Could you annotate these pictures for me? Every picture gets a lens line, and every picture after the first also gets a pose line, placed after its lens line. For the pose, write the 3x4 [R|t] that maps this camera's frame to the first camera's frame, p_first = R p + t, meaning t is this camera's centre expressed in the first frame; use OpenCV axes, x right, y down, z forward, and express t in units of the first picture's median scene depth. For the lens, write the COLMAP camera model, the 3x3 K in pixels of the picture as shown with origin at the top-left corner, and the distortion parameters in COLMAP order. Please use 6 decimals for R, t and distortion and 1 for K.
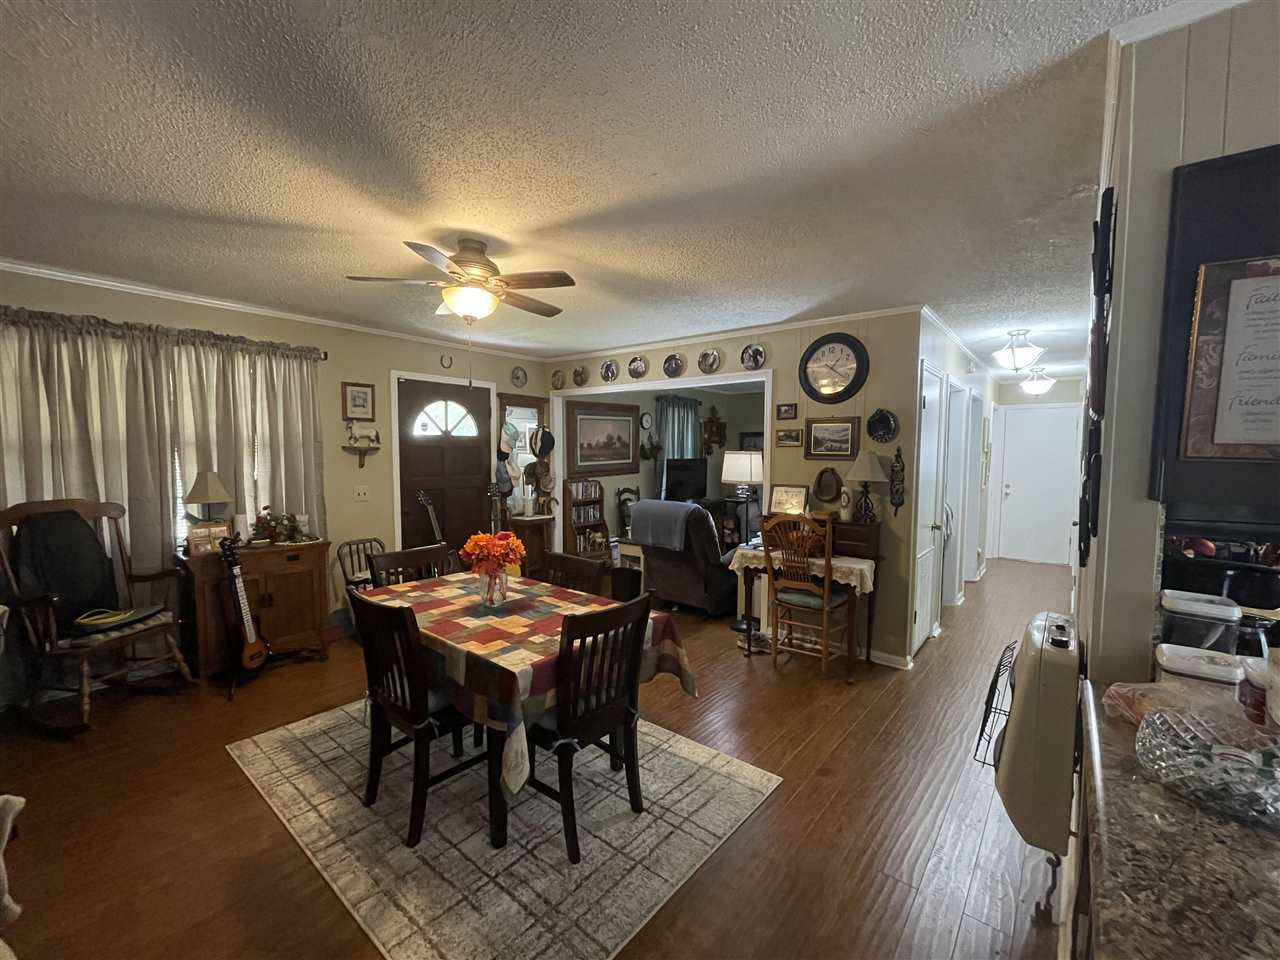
lens RADIAL K [[527.2, 0, 640.0], [0, 527.2, 480.0], [0, 0, 1]] dist [-0.001597, -0.000543]
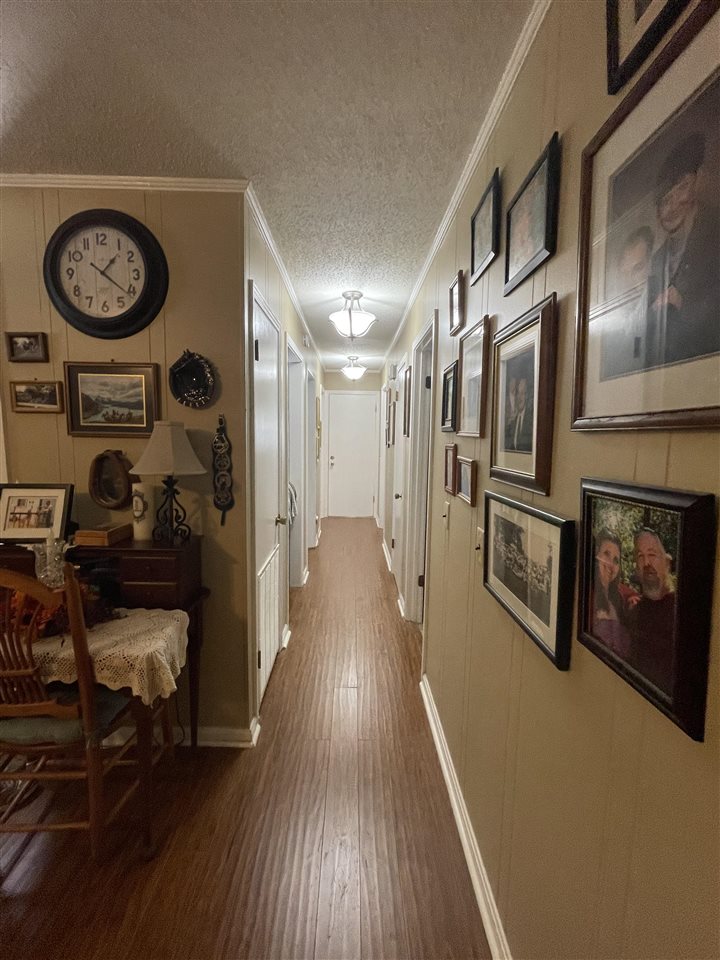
lens RADIAL K [[395.4, 0, 360.0], [0, 395.4, 480.0], [0, 0, 1]] dist [-0.001597, -0.000543]
pose [[0.759034, -0.072300, 0.647024, 0.282367], [0.024933, 0.996314, 0.082081, -0.019750], [-0.650573, -0.046169, 0.758039, 0.491703]]
